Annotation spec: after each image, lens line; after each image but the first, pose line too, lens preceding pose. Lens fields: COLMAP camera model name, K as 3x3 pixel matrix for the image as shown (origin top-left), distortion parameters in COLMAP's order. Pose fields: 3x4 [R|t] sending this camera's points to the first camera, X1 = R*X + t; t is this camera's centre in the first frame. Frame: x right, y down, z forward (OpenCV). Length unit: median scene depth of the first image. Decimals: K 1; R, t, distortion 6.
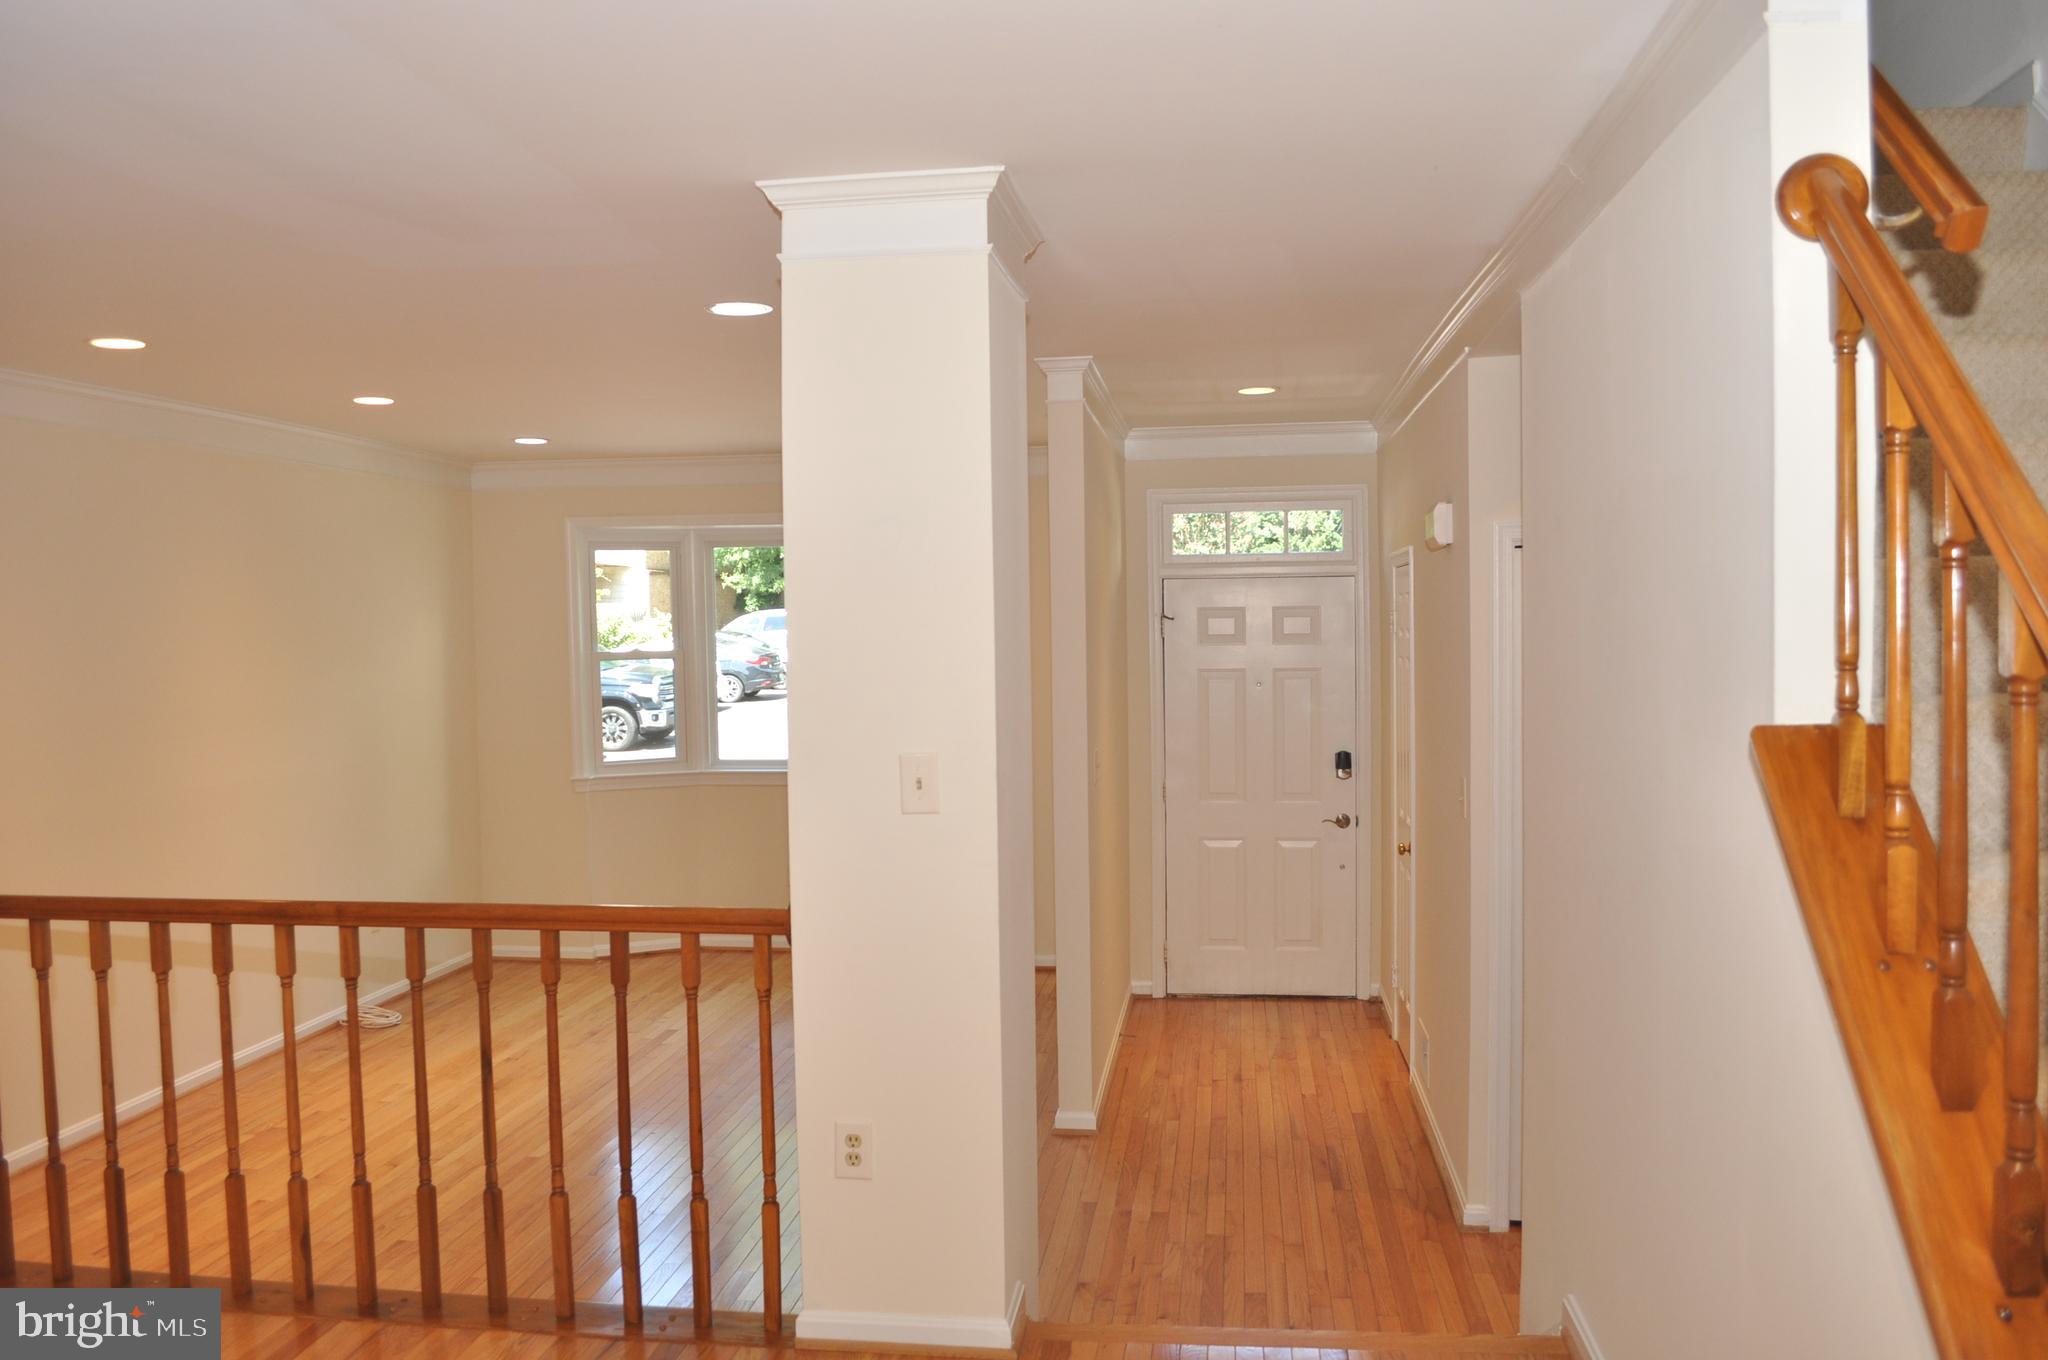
lens RADIAL K [[1599.6, 0, 1021.0], [0, 1599.6, 690.7], [0, 0, 1]] dist [-0.060278, -0.011454]
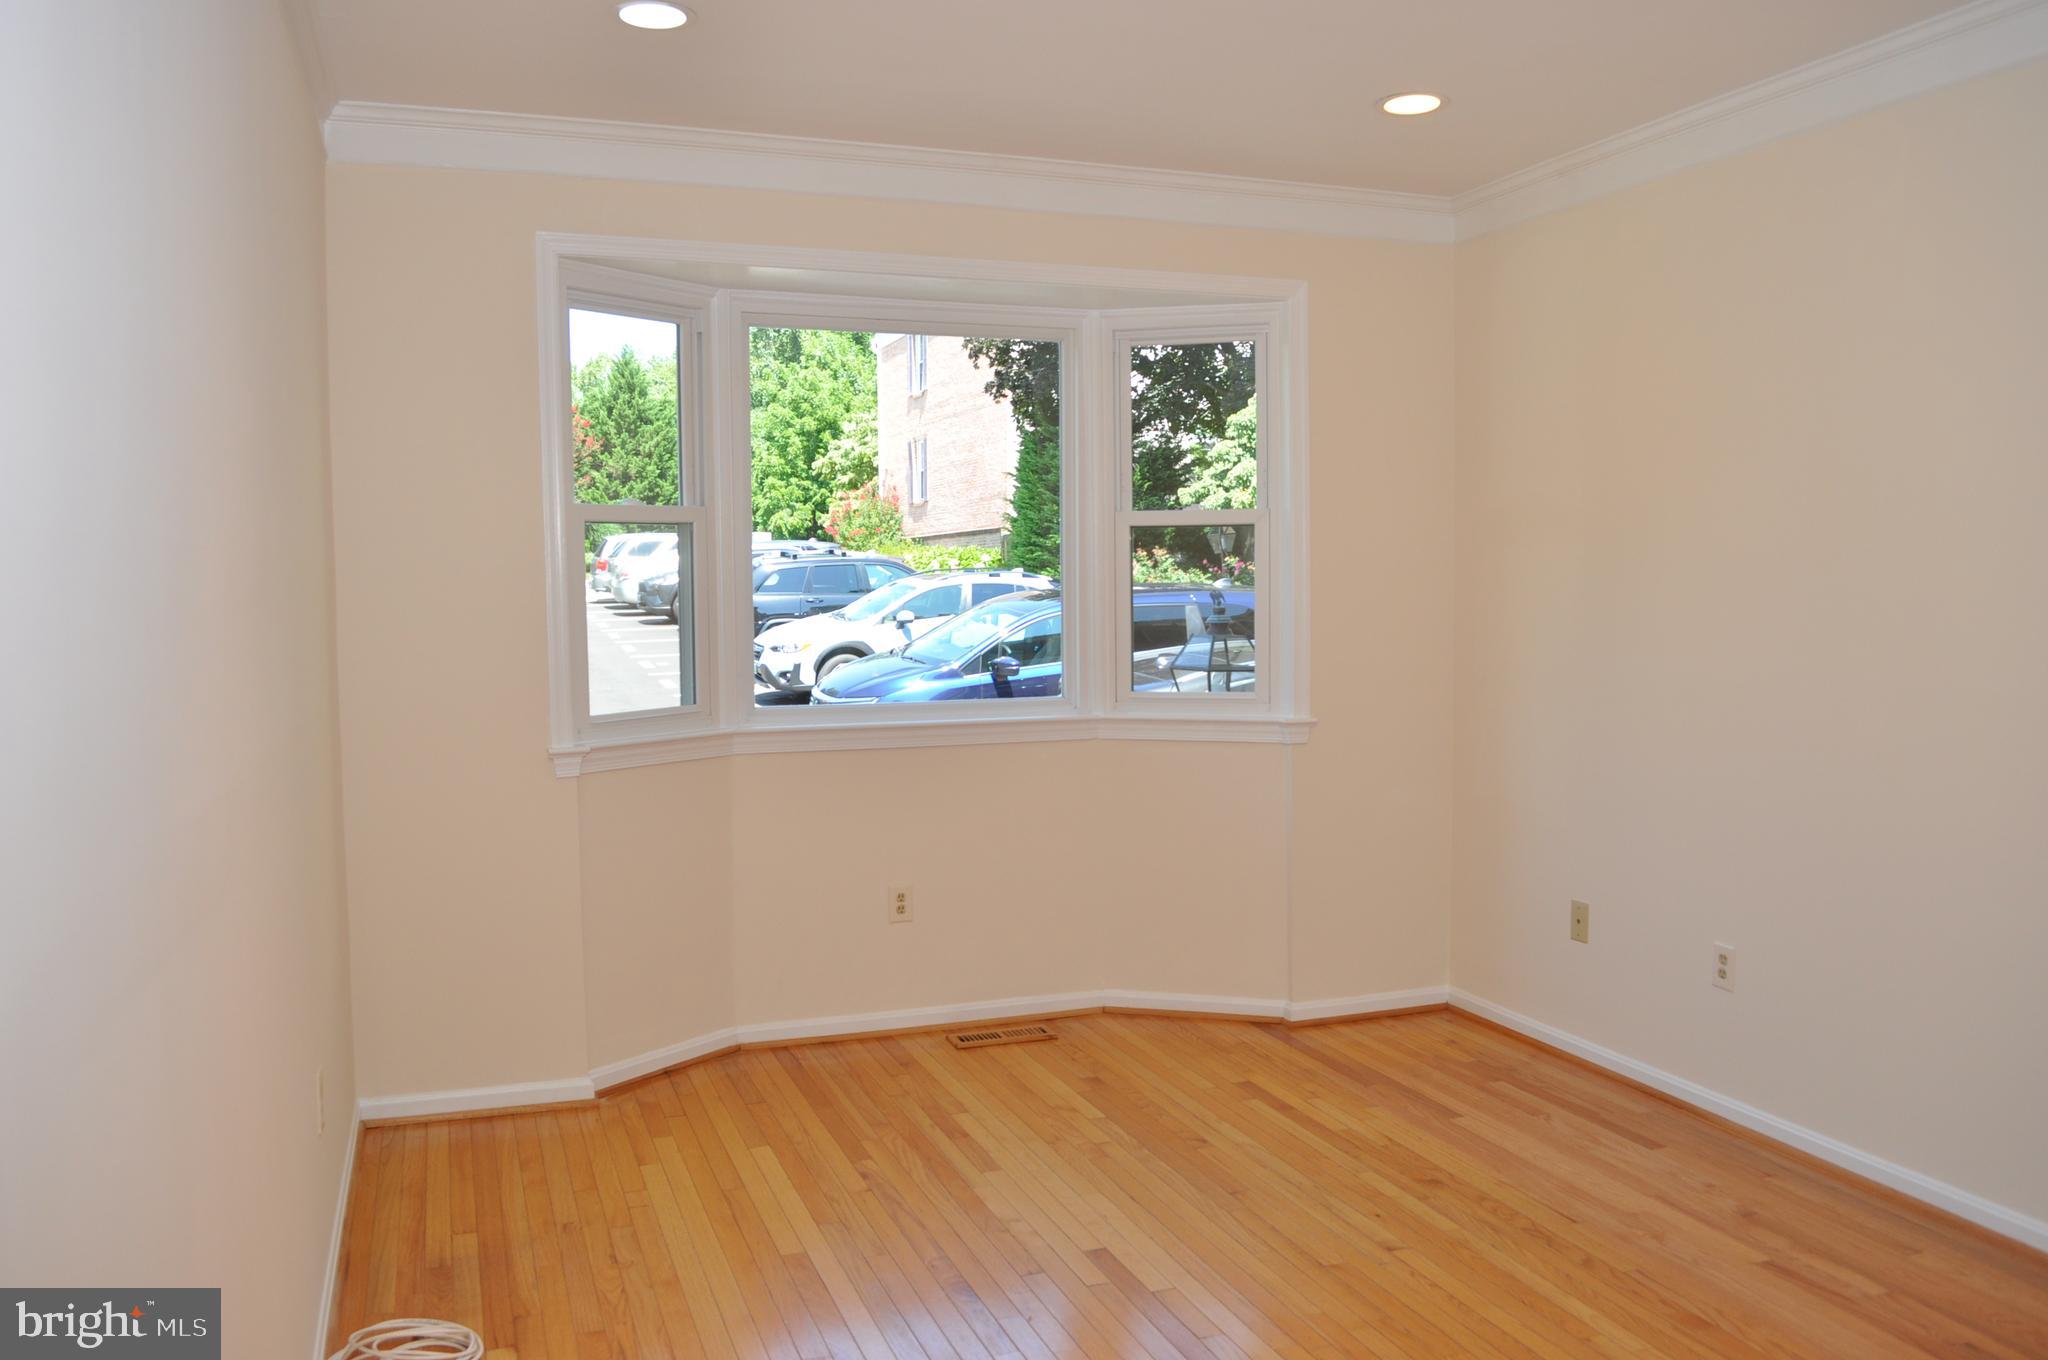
lens RADIAL K [[1599.6, 0, 1028.9], [0, 1599.6, 674.9], [0, 0, 1]] dist [-0.060278, -0.011454]
pose [[0.881066, -0.020565, 0.472546, -0.581357], [0.014290, 0.999756, 0.016866, 0.036006], [-0.472778, -0.008108, 0.881144, 0.738598]]
